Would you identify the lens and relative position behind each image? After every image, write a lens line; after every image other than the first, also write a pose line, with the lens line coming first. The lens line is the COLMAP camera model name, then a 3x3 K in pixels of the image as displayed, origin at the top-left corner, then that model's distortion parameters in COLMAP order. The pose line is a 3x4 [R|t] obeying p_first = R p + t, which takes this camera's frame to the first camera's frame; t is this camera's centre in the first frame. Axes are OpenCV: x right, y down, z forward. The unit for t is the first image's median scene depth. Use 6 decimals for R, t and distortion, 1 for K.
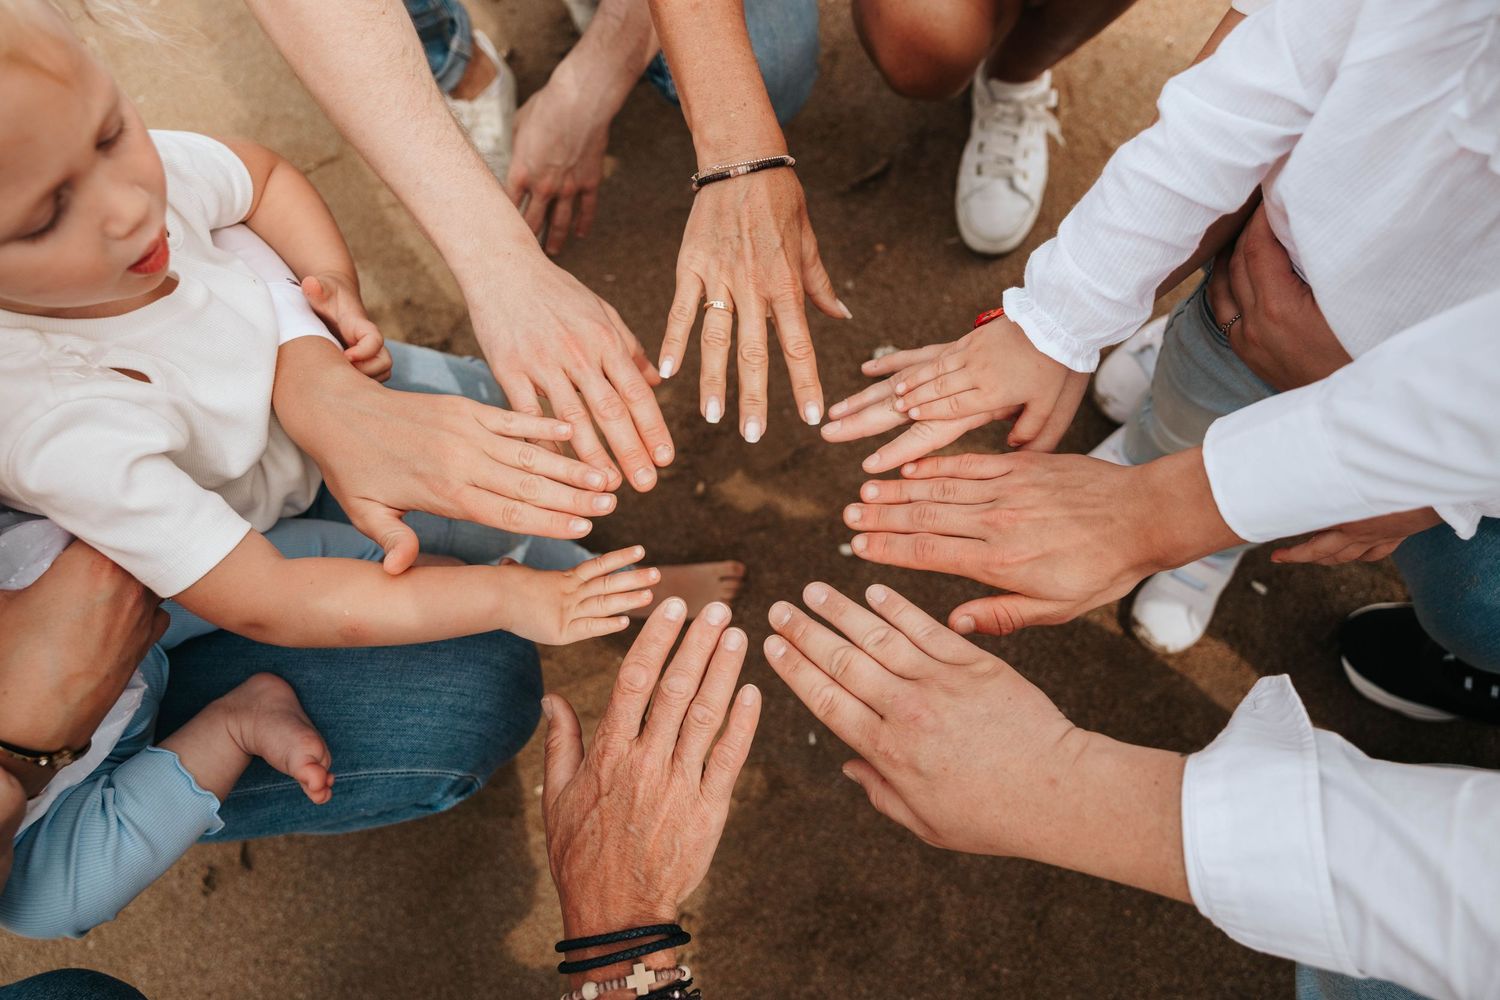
lens RADIAL K [[990.5, 0, 754.5], [0, 990.5, 501.7], [0, 0, 1]] dist [-0.007316, -0.004143]
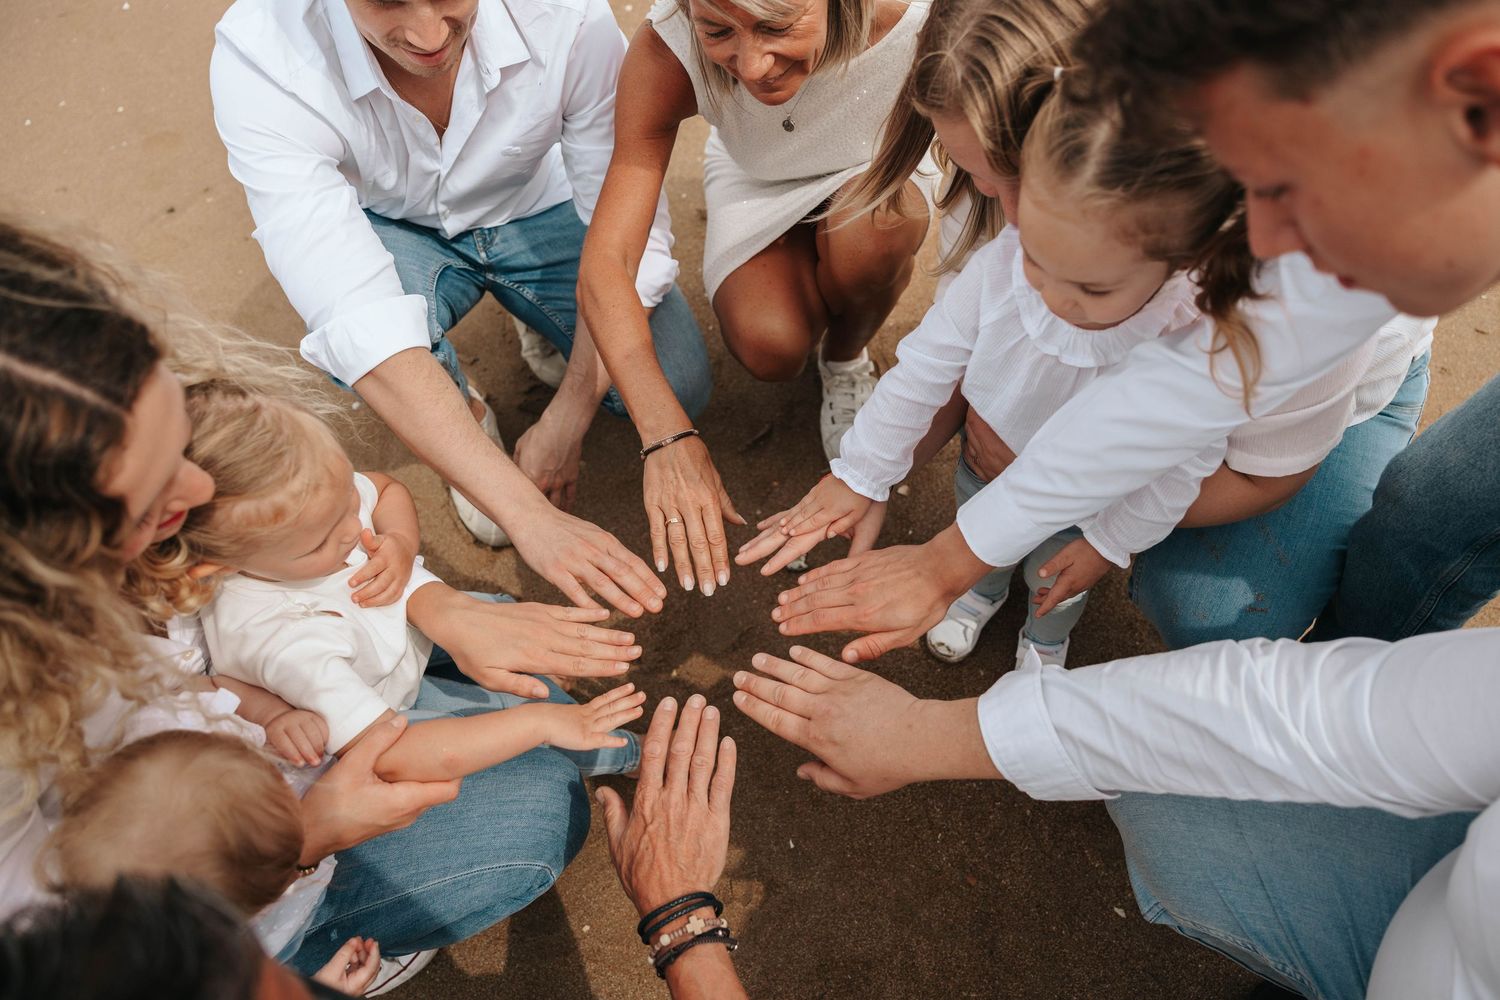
lens RADIAL K [[990.5, 0, 754.5], [0, 990.5, 501.7], [0, 0, 1]] dist [-0.007316, -0.004143]
pose [[0.983264, -0.164266, 0.078788, -0.025330], [0.179841, 0.944287, -0.275645, 0.234225], [-0.029120, 0.285201, 0.958025, -0.522863]]
